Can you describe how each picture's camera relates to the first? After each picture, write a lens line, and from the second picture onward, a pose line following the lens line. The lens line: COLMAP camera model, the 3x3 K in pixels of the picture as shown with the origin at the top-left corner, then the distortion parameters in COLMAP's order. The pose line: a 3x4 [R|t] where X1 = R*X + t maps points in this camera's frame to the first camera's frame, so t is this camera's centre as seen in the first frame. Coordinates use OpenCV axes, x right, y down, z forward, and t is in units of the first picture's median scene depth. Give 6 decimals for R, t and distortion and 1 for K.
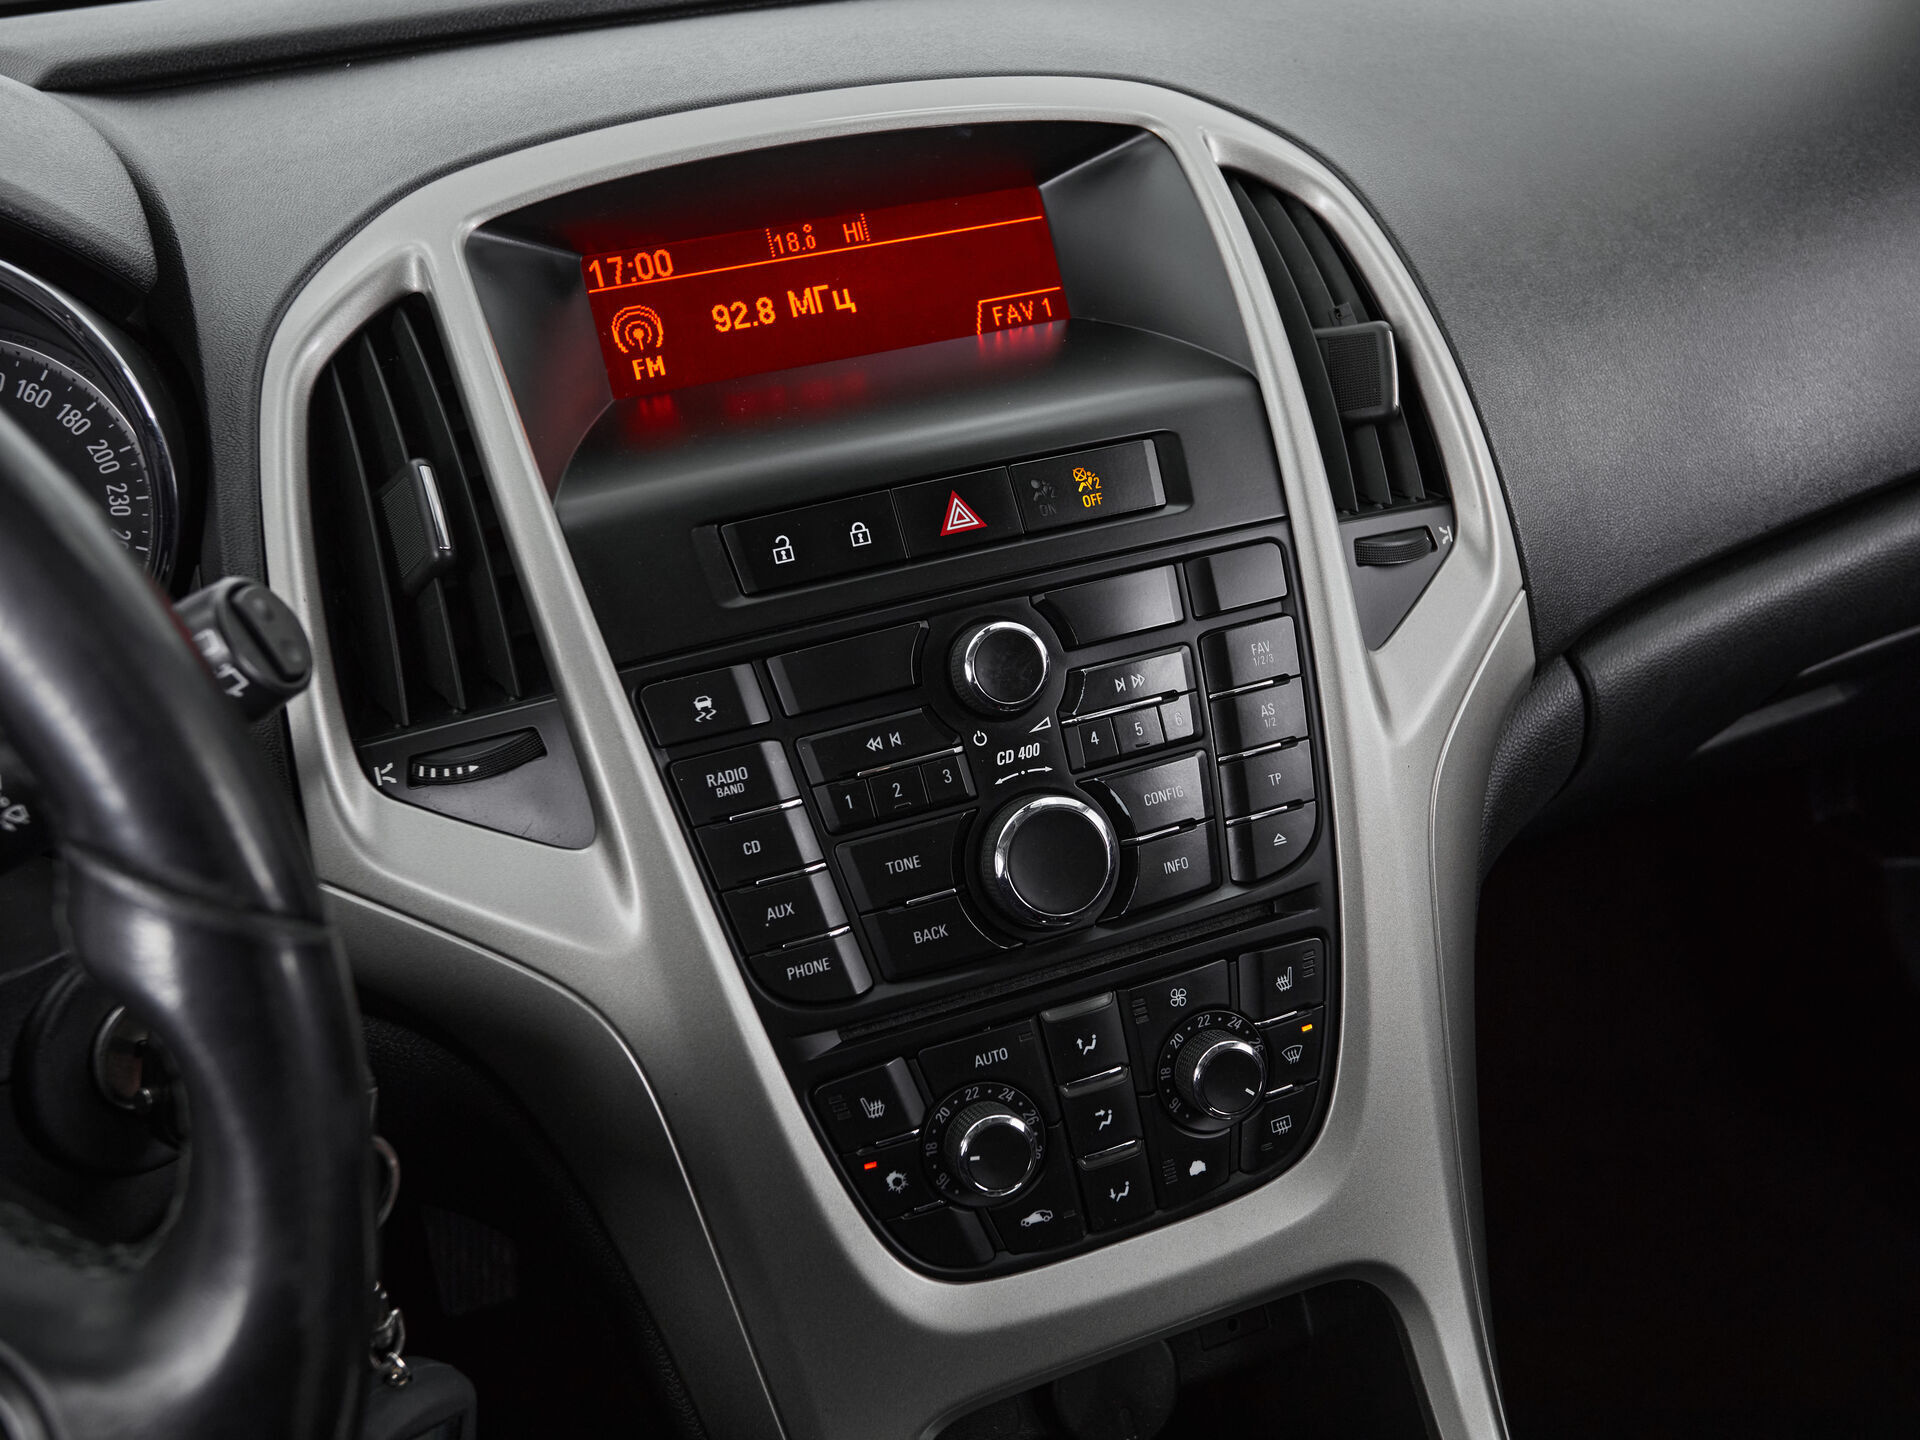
lens RADIAL K [[1789.9, 0, 1000.8], [0, 1789.9, 714.6], [0, 0, 1]] dist [-0.038485, 0.087746]
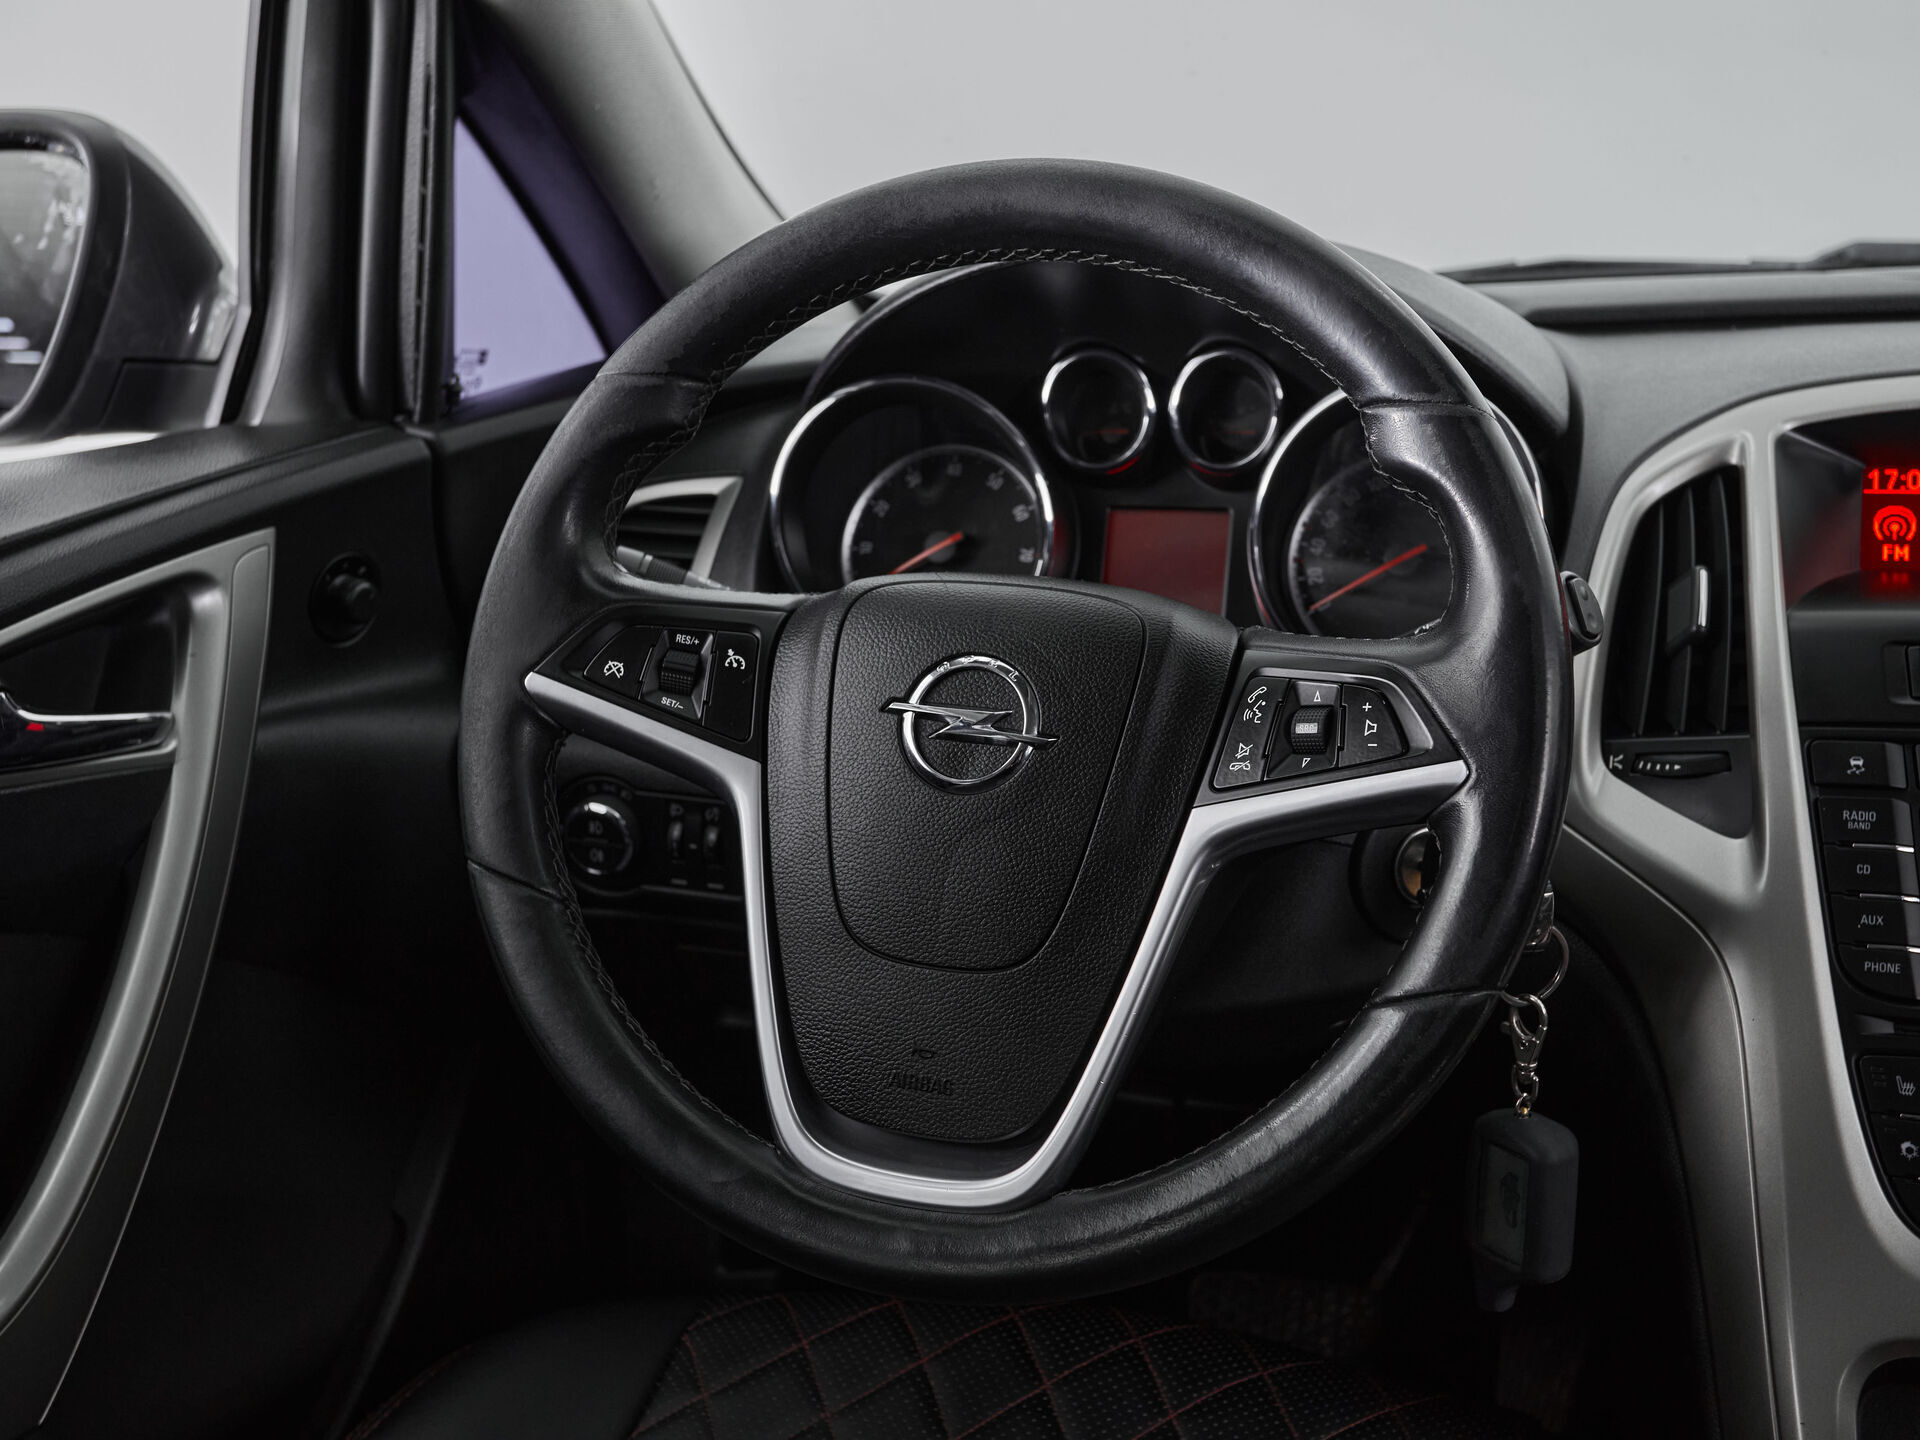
lens RADIAL K [[2117.1, 0, 960.0], [0, 2117.1, 720.0], [0, 0, 1]] dist [0.017636, 0.042633]
pose [[0.769341, 0.199224, -0.606980, 0.266542], [-0.322214, 0.941433, -0.099404, 0.321591], [0.551627, 0.272053, 0.788476, -0.622000]]
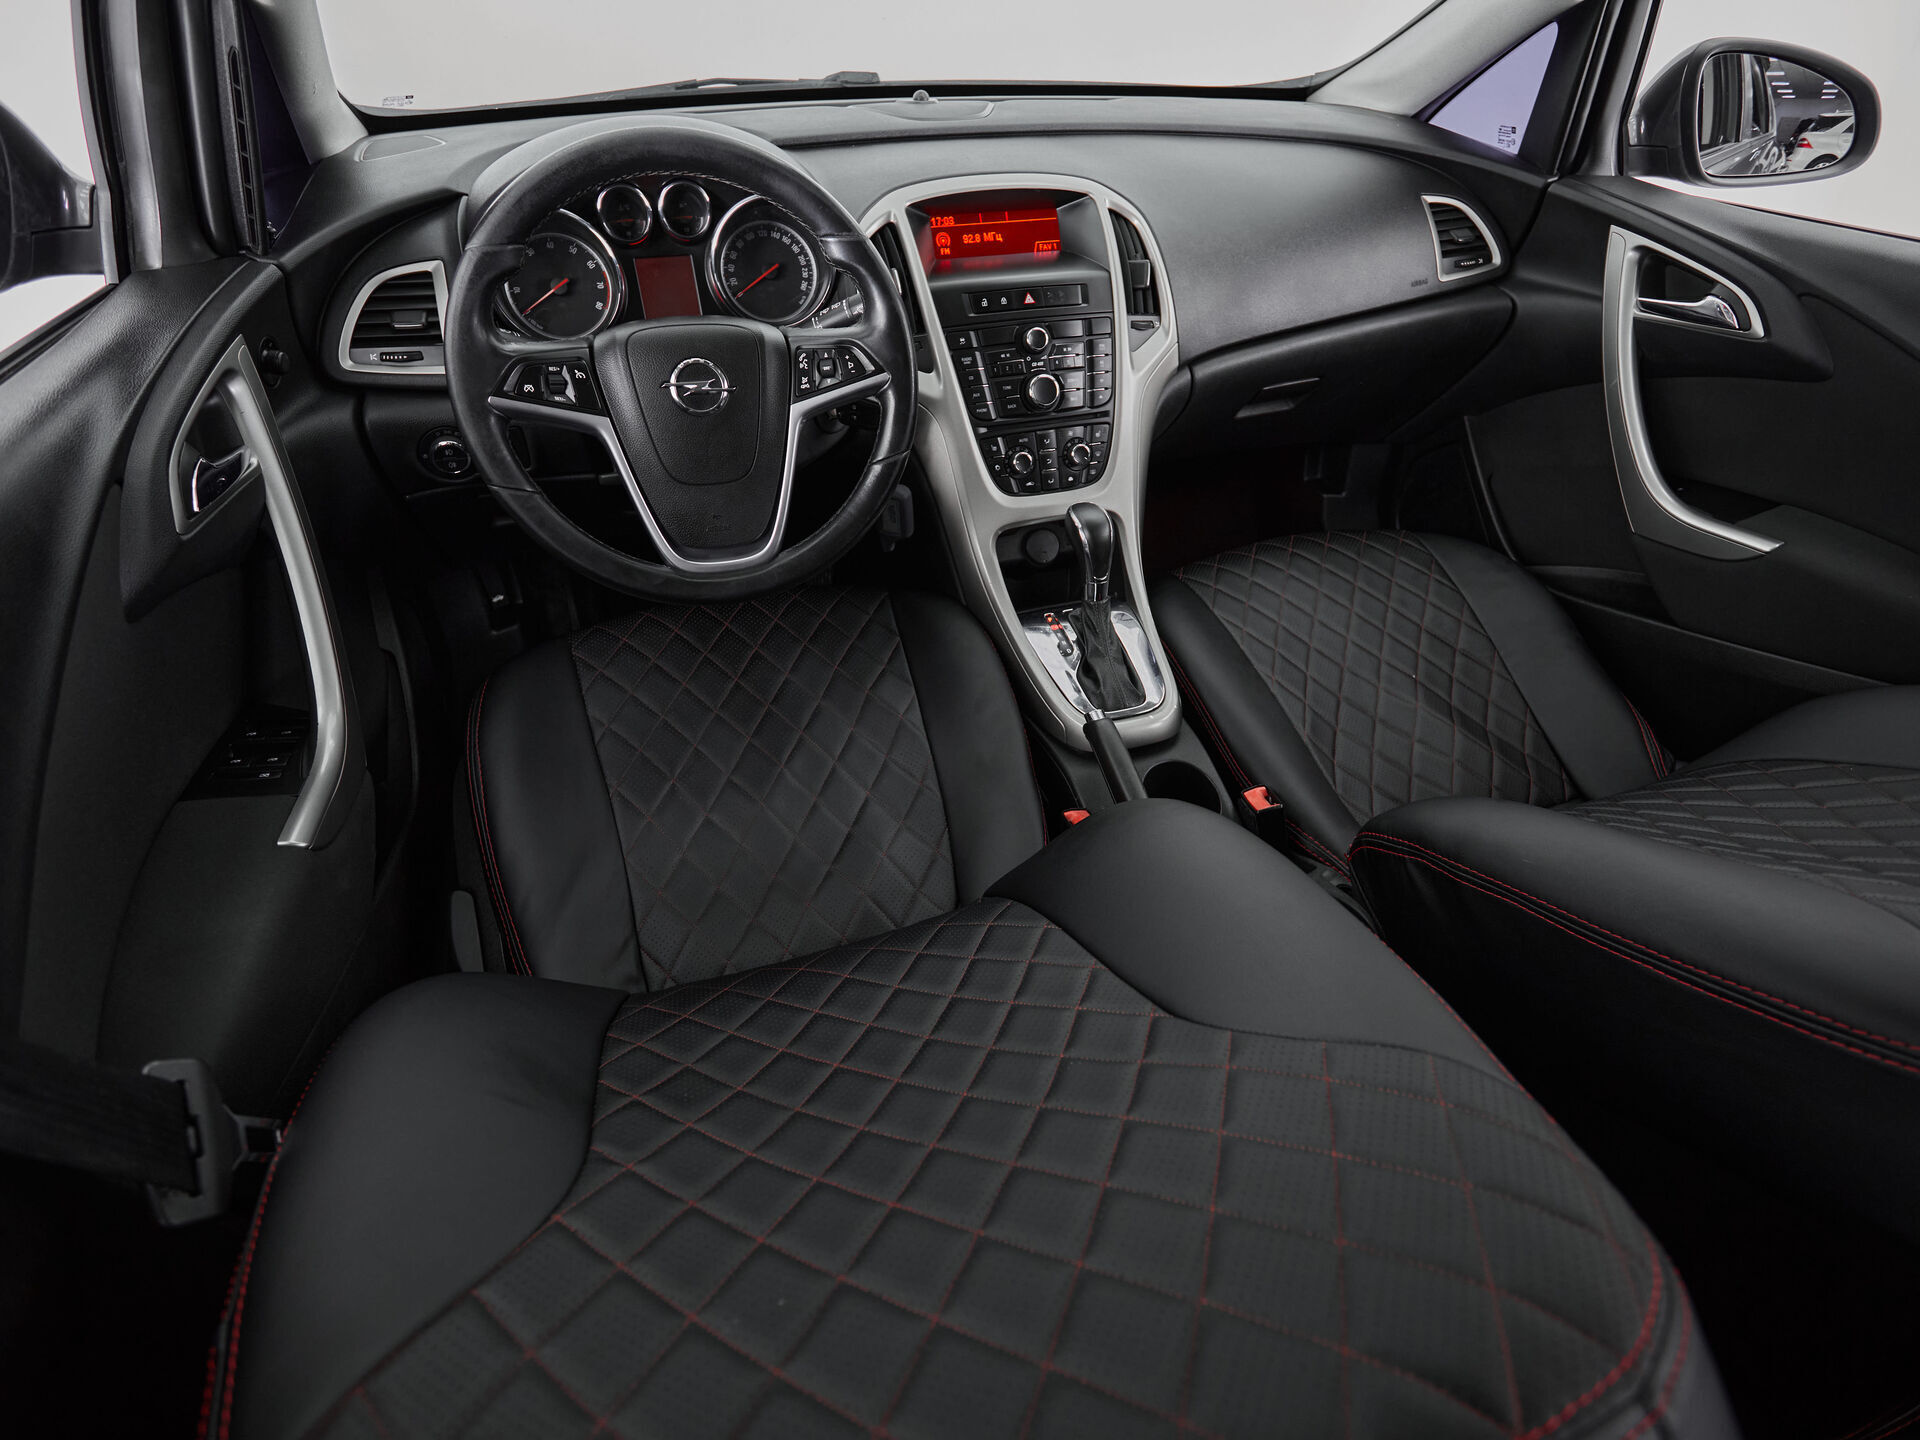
lens RADIAL K [[1013.2, 0, 996.7], [0, 1013.2, 718.6], [0, 0, 1]] dist [-0.003799, -0.000666]
pose [[0.995139, 0.090901, 0.037884, -0.091232], [-0.096614, 0.975675, 0.196785, 0.344157], [-0.019075, -0.199489, 0.979714, -1.309826]]
